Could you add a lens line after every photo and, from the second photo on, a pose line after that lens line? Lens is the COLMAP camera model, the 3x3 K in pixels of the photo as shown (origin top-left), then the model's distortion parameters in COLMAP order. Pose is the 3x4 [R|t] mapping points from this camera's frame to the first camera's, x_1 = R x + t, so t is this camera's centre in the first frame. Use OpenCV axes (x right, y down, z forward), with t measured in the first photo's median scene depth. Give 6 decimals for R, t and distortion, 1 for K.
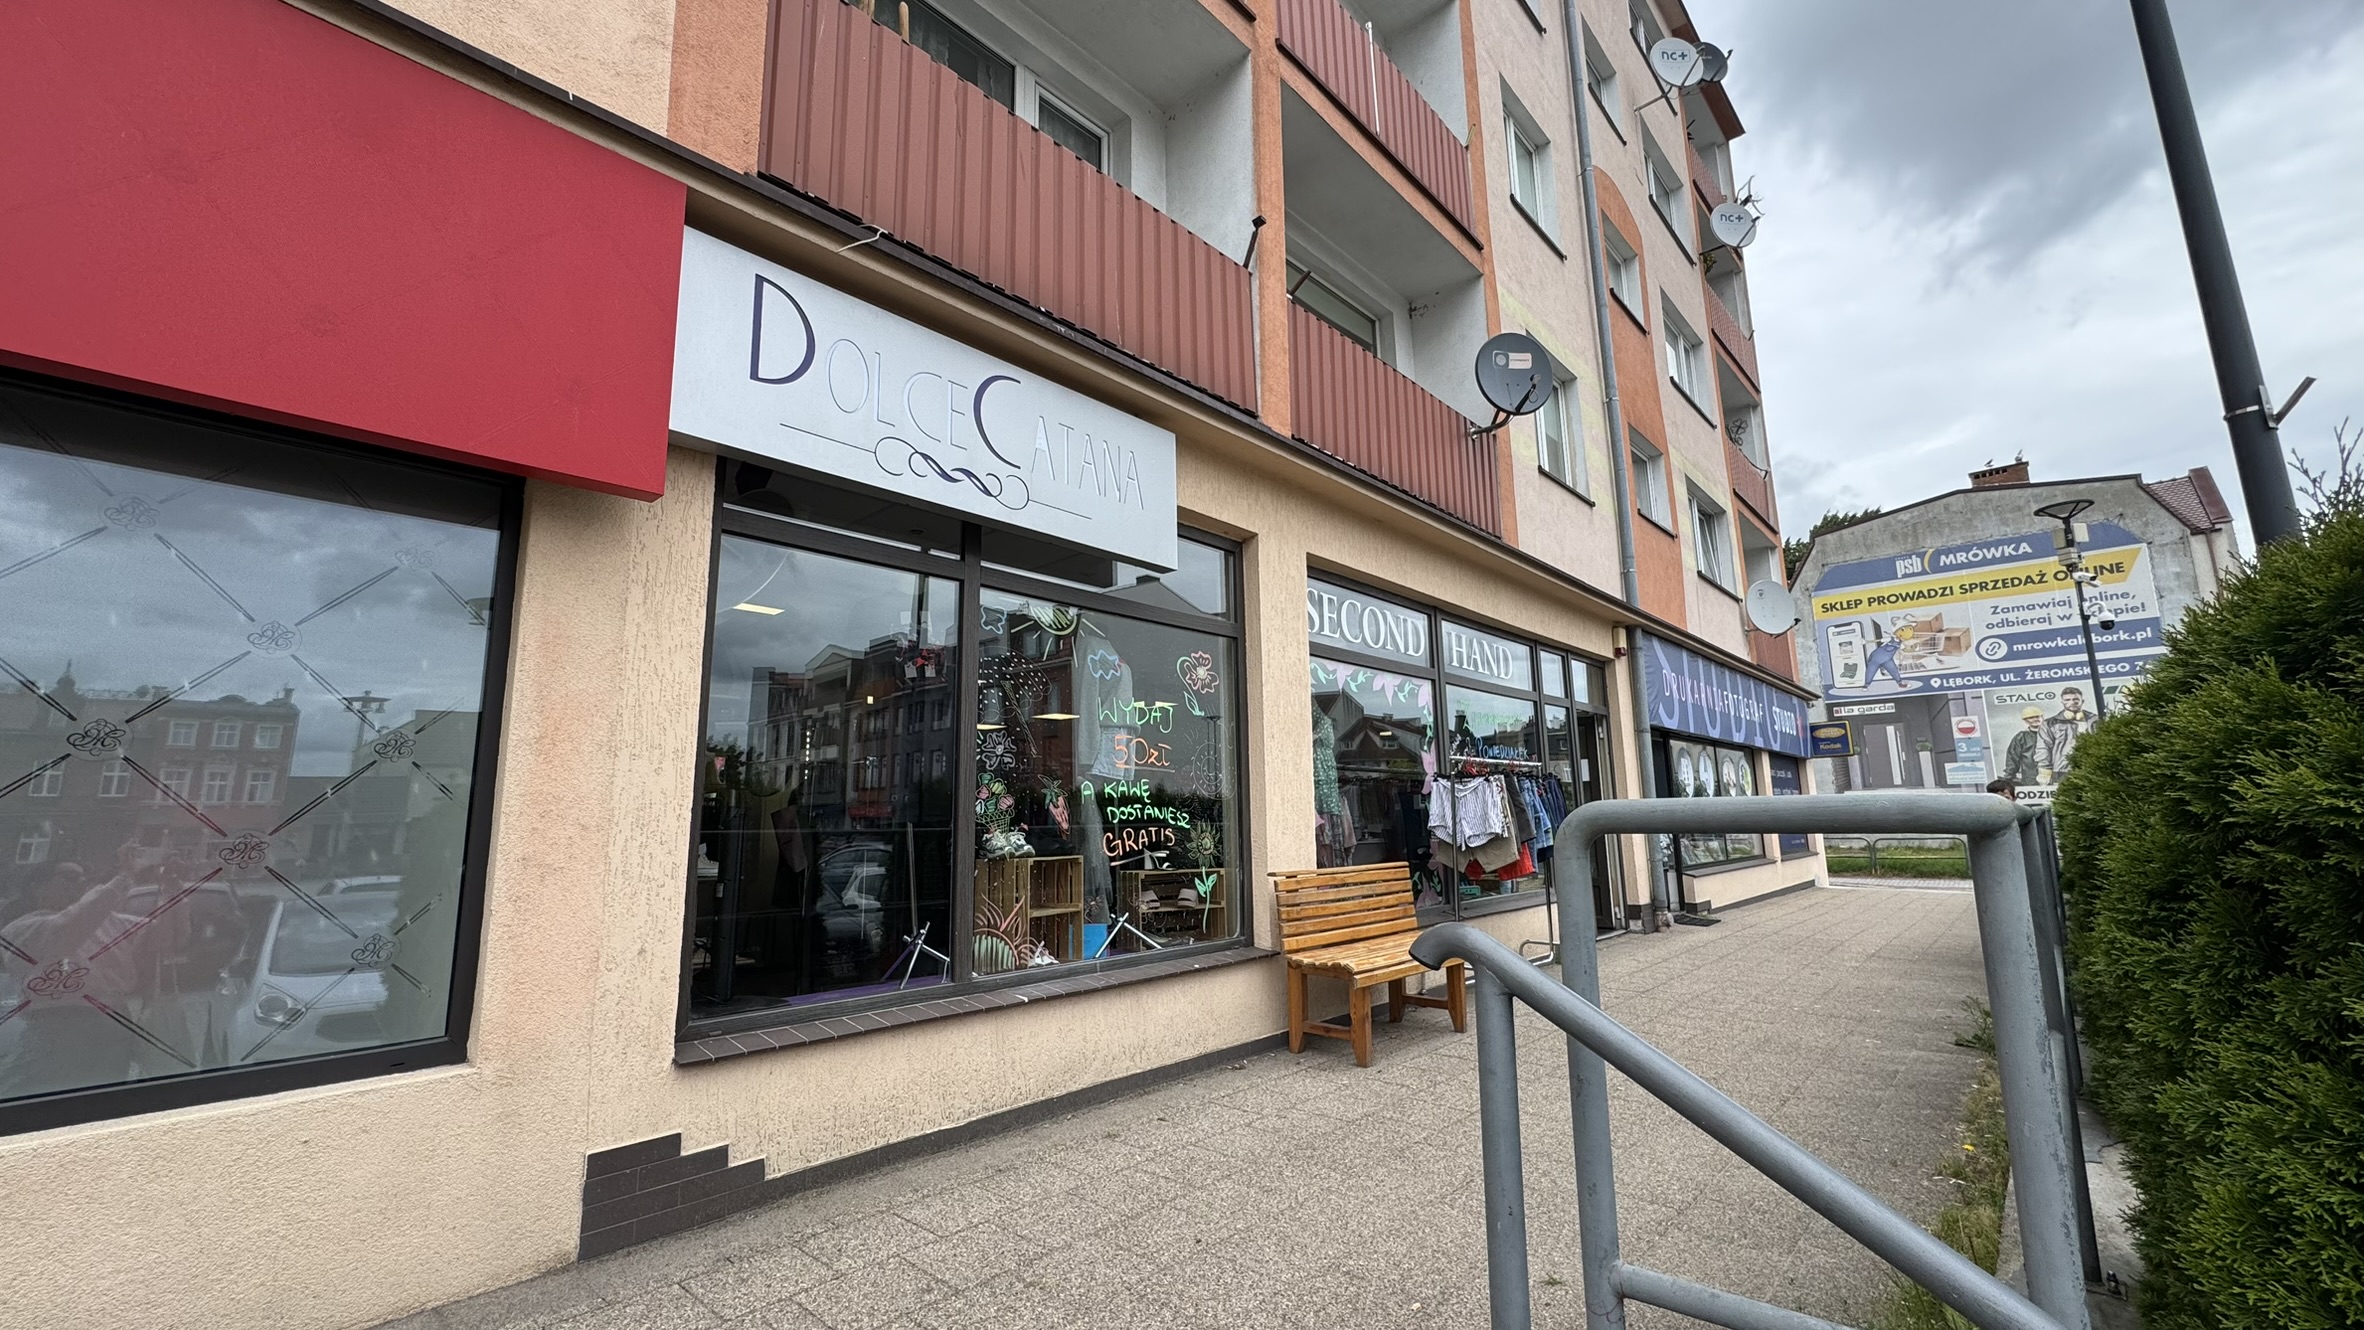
lens RADIAL K [[944.9, 0, 1180.4], [0, 944.9, 668.8], [0, 0, 1]] dist [-0.003764, 0.000701]
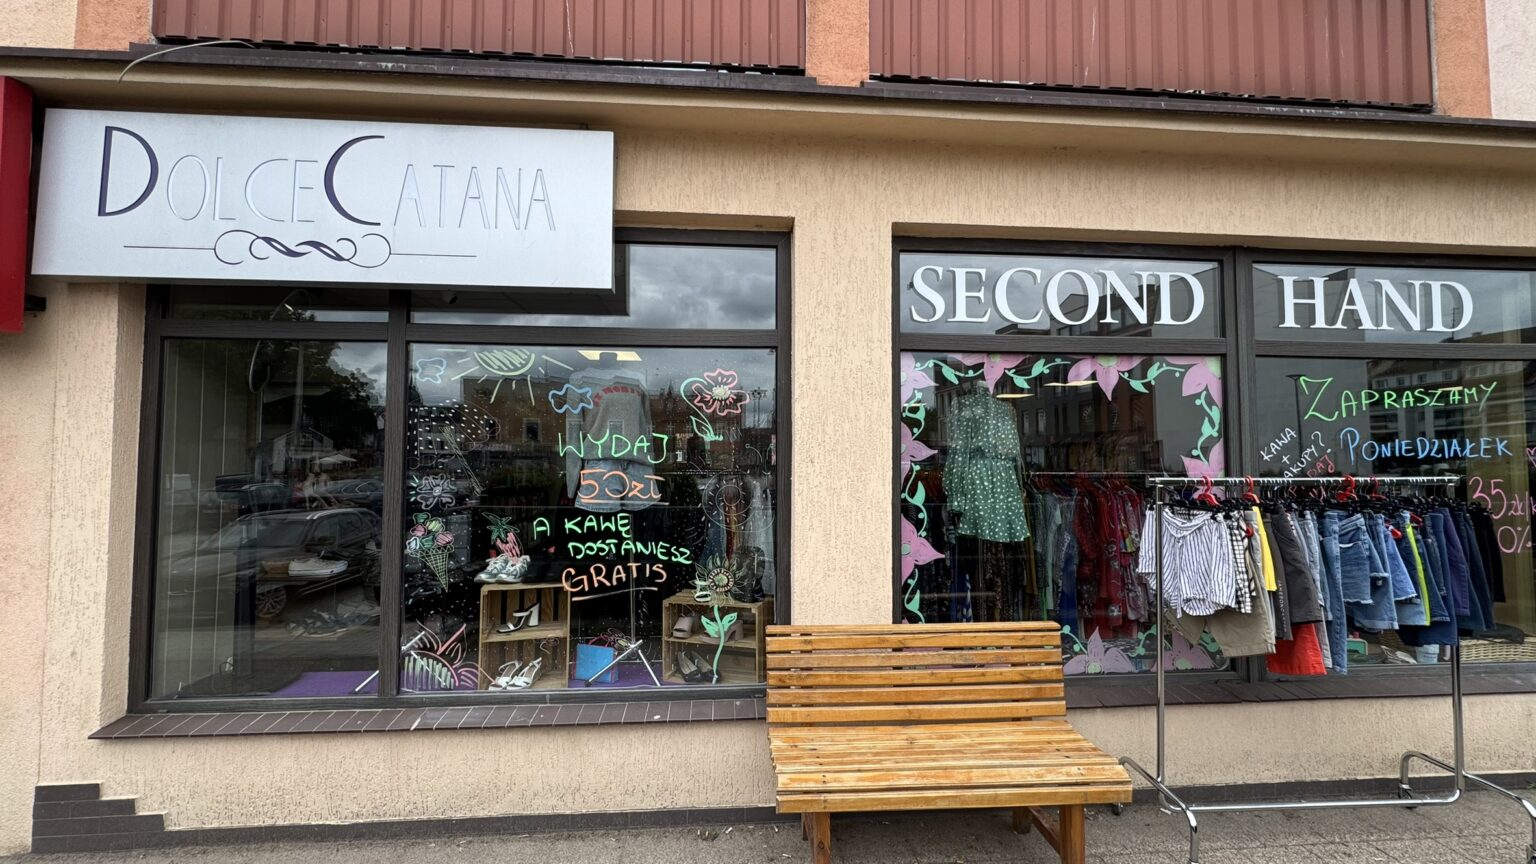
lens RADIAL K [[613.9, 0, 767.0], [0, 613.9, 434.4], [0, 0, 1]] dist [-0.003764, 0.000701]
pose [[0.731318, -0.009390, -0.681972, 0.584266], [0.097101, 0.991153, 0.090479, -0.006364], [0.675090, -0.132389, 0.725760, 0.767072]]
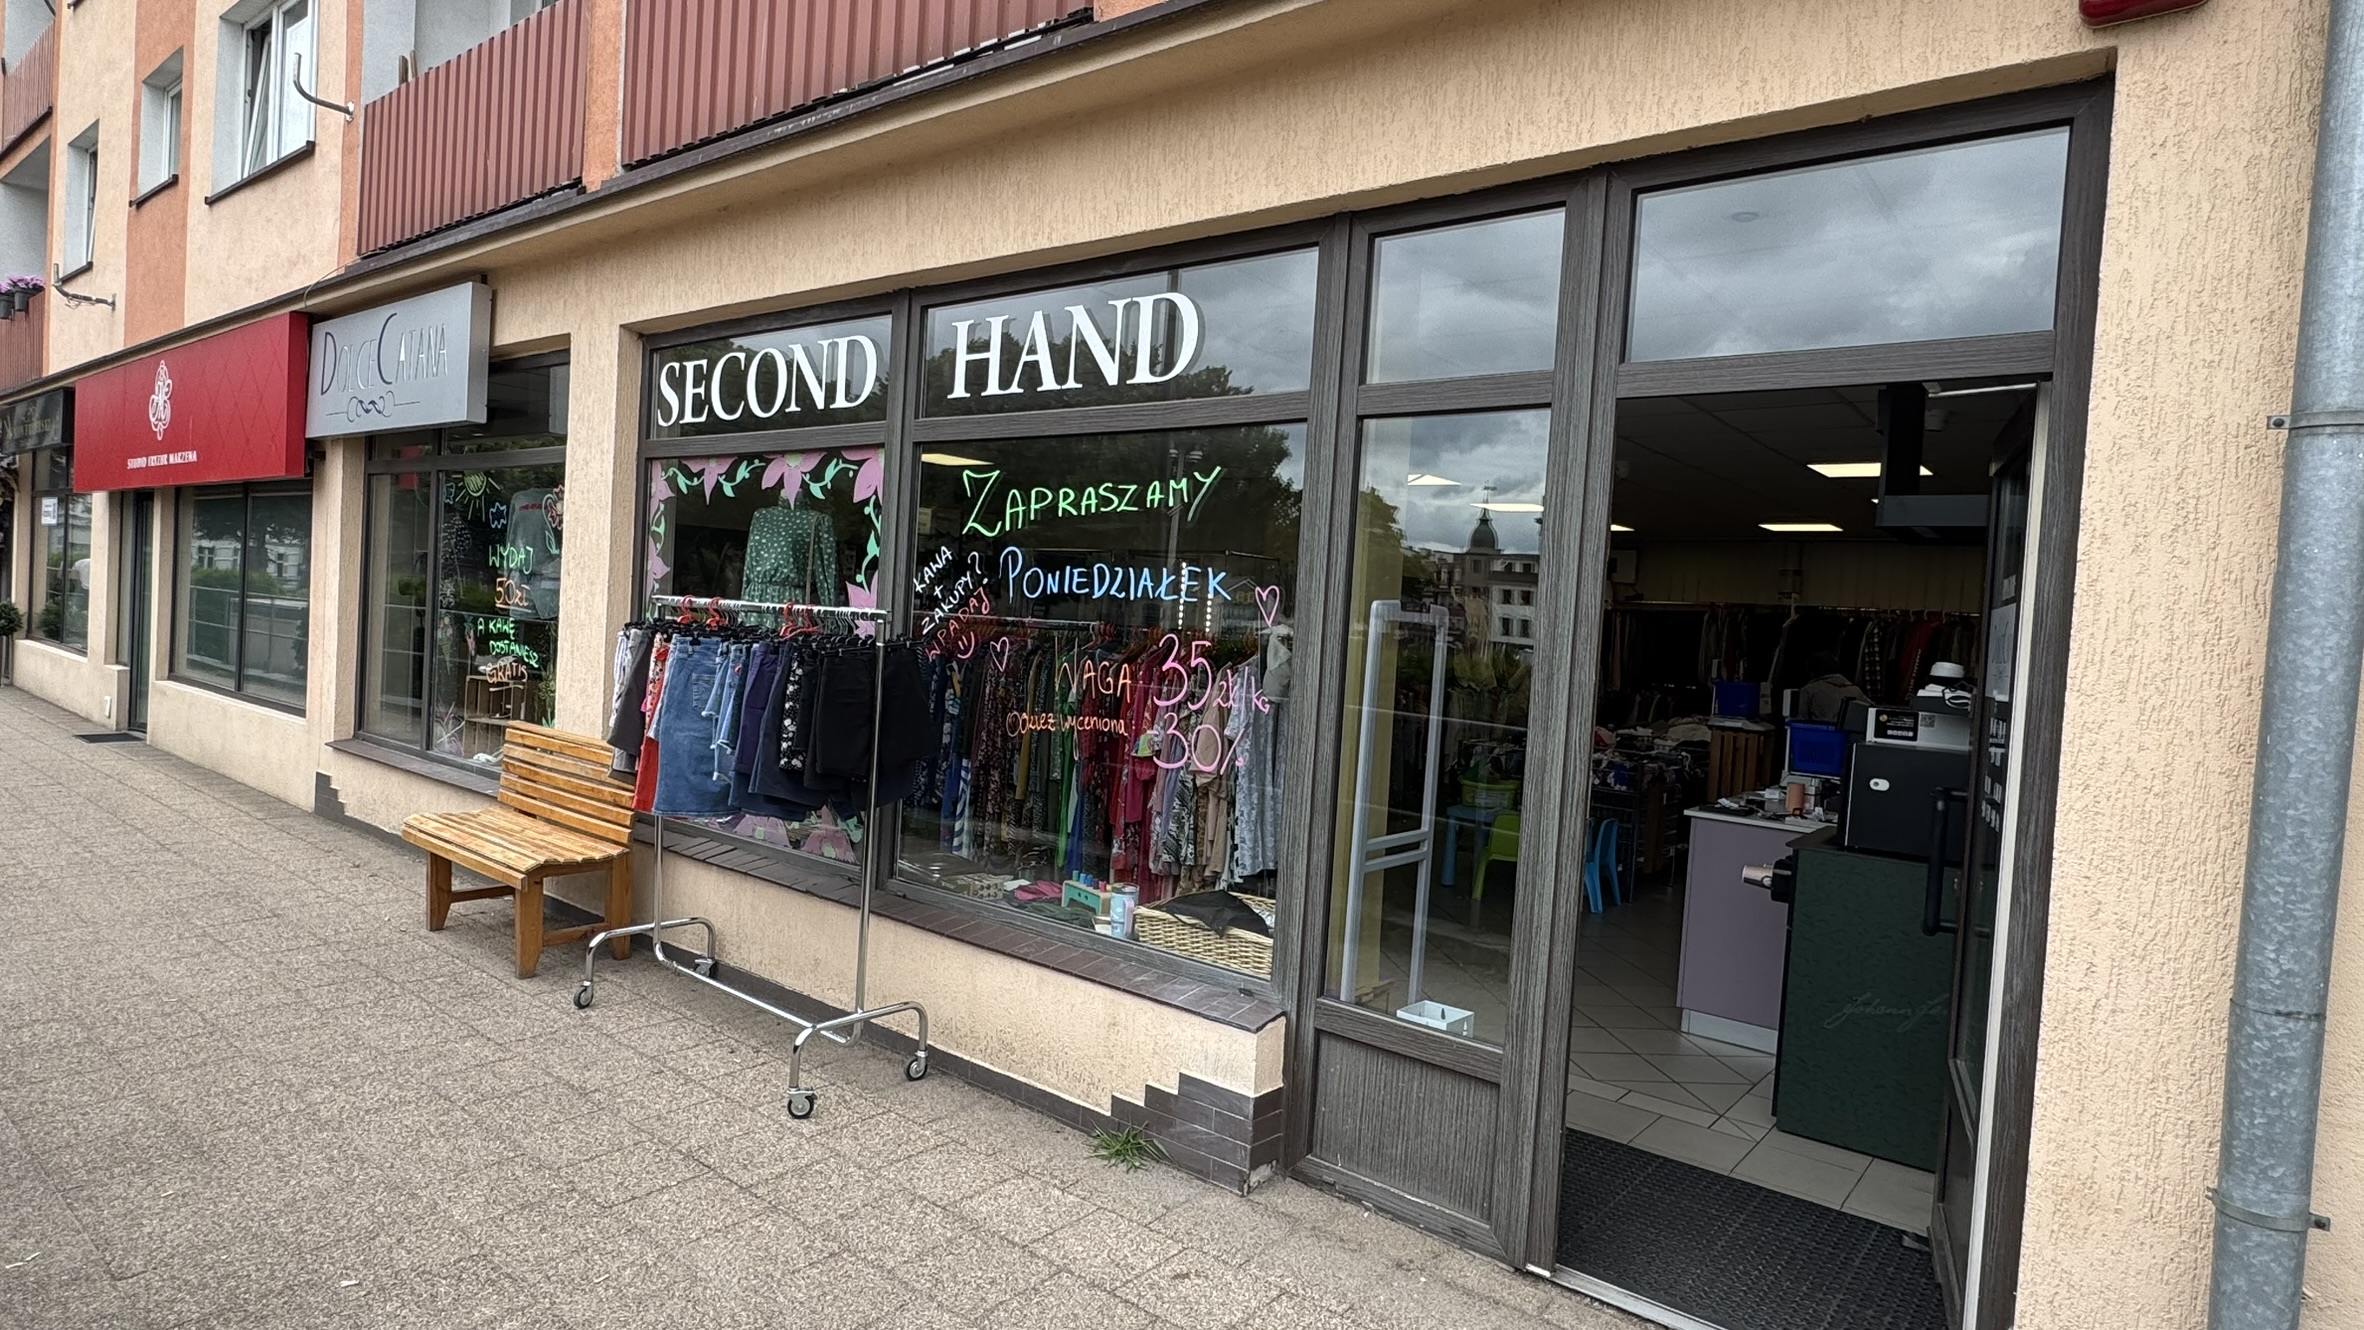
lens RADIAL K [[1286.1, 0, 1187.7], [0, 1286.1, 672.3], [0, 0, 1]] dist [-0.000454, -0.000377]
pose [[0.060243, 0.061041, -0.996316, 1.729026], [0.098403, 0.992903, 0.066782, 0.183391], [0.993322, -0.102063, 0.053808, 1.969509]]
